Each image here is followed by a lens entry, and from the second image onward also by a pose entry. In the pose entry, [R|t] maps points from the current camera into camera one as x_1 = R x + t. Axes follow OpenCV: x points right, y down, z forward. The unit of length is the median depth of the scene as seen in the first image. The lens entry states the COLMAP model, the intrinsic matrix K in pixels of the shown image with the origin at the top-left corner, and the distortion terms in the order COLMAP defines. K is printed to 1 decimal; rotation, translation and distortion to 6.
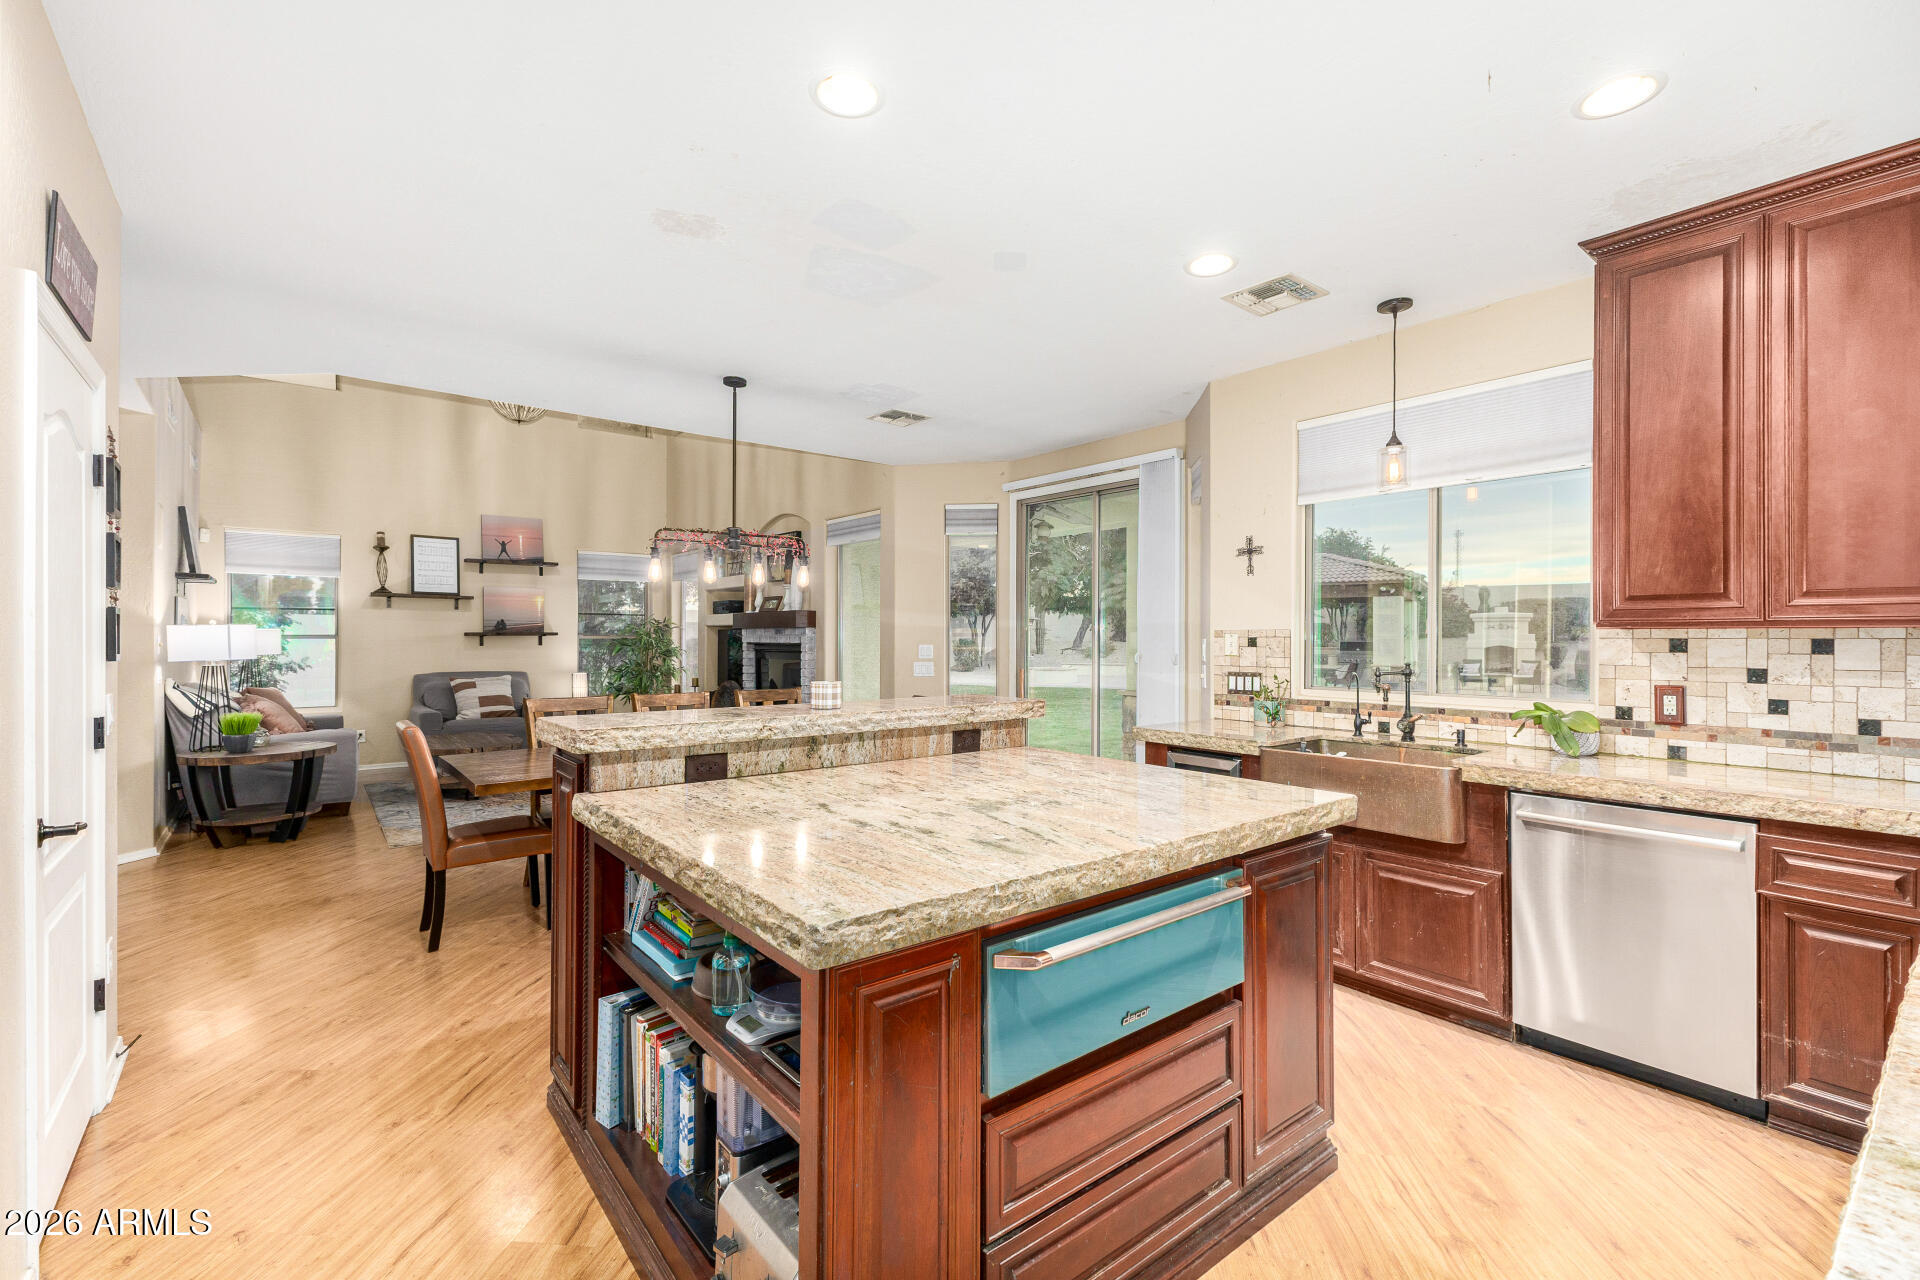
lens RADIAL K [[827.2, 0, 967.8], [0, 827.2, 638.3], [0, 0, 1]] dist [0.012970, -0.002368]
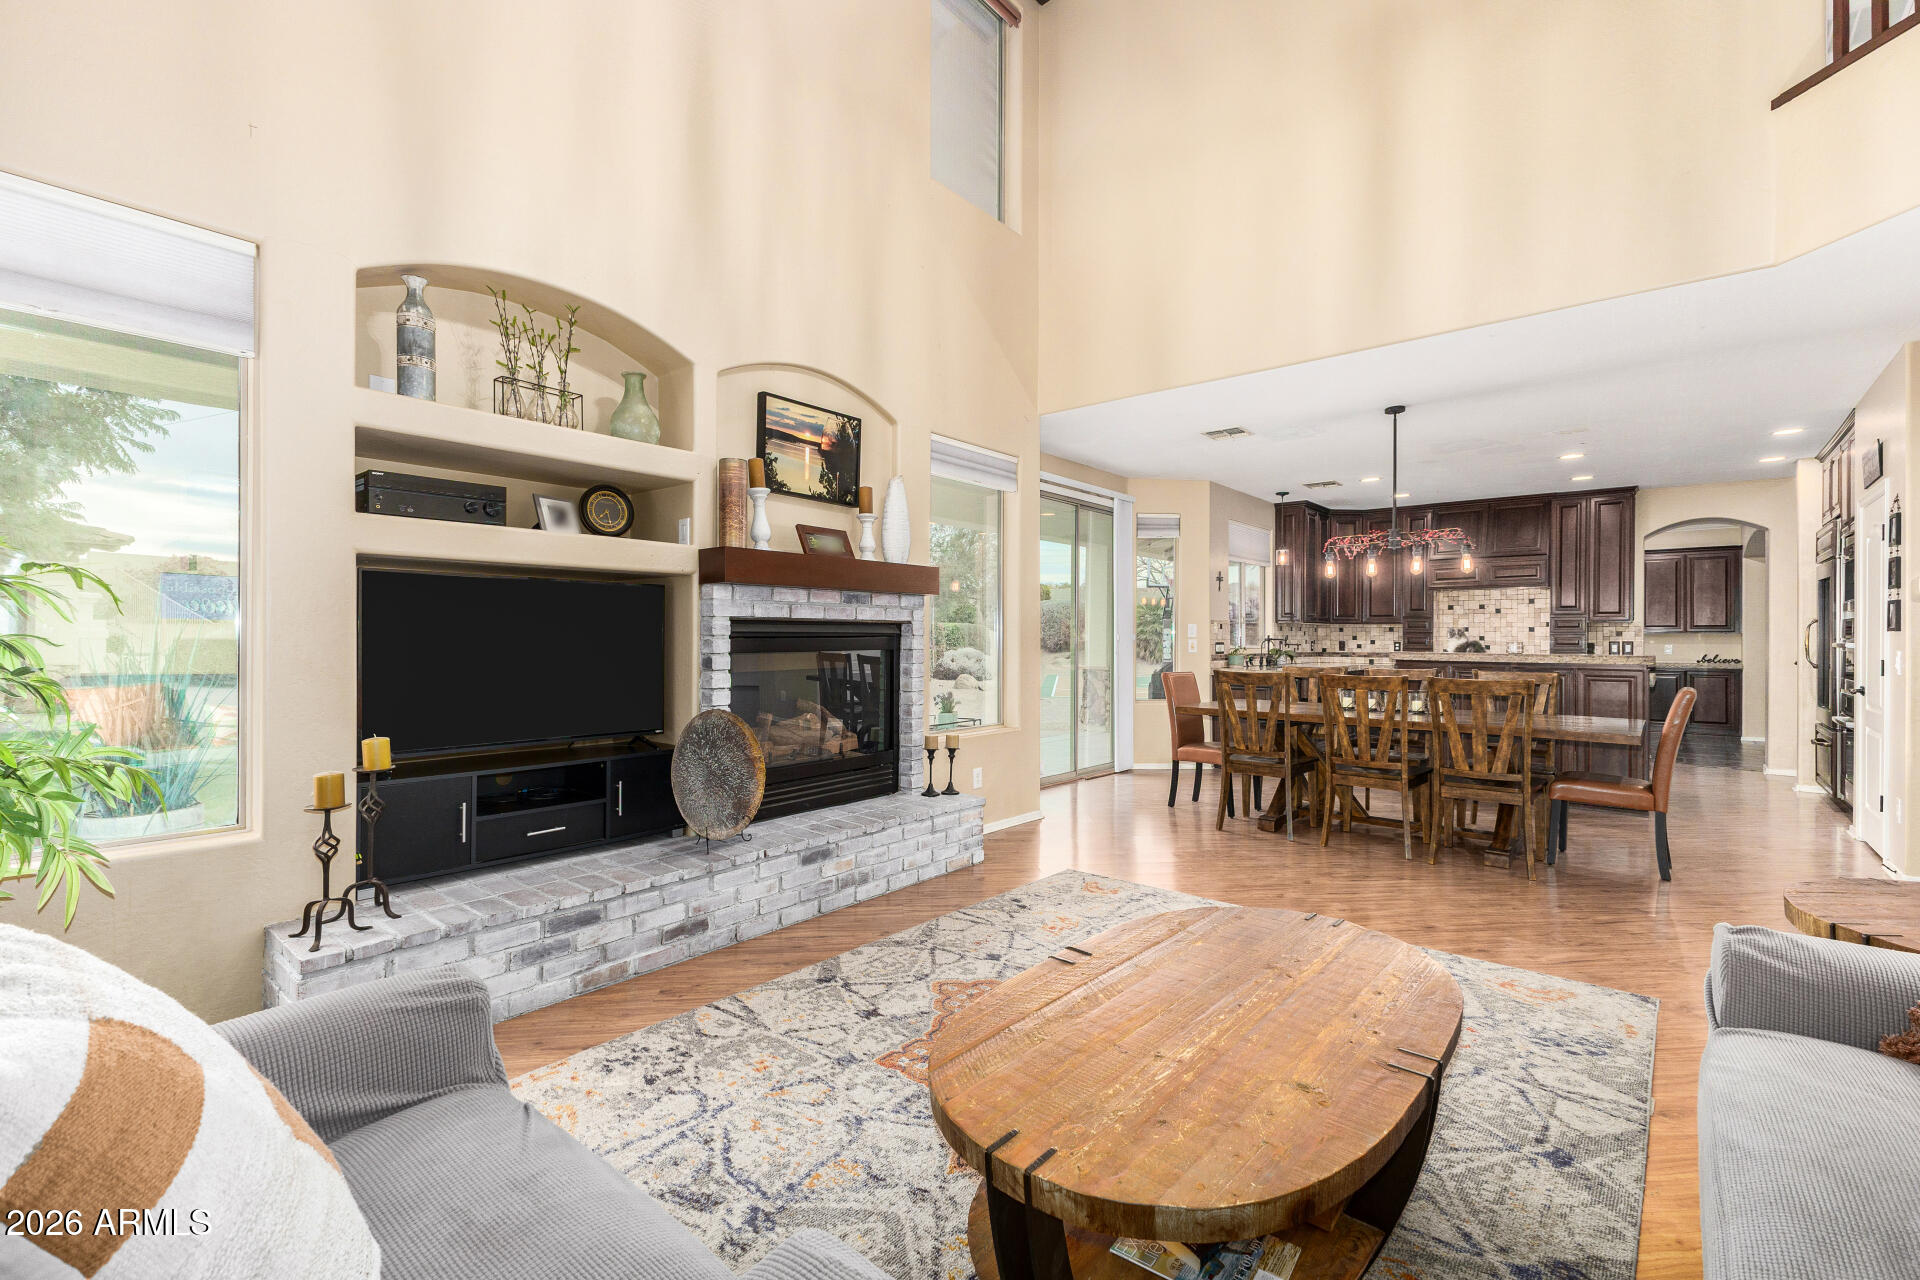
lens RADIAL K [[827.2, 0, 960.6], [0, 827.2, 633.9], [0, 0, 1]] dist [0.012970, -0.002368]
pose [[-0.179881, -0.000809, 0.983688, -0.676055], [-0.006005, 0.999982, -0.000276, 0.012424], [-0.983670, -0.005957, -0.179883, 0.911729]]
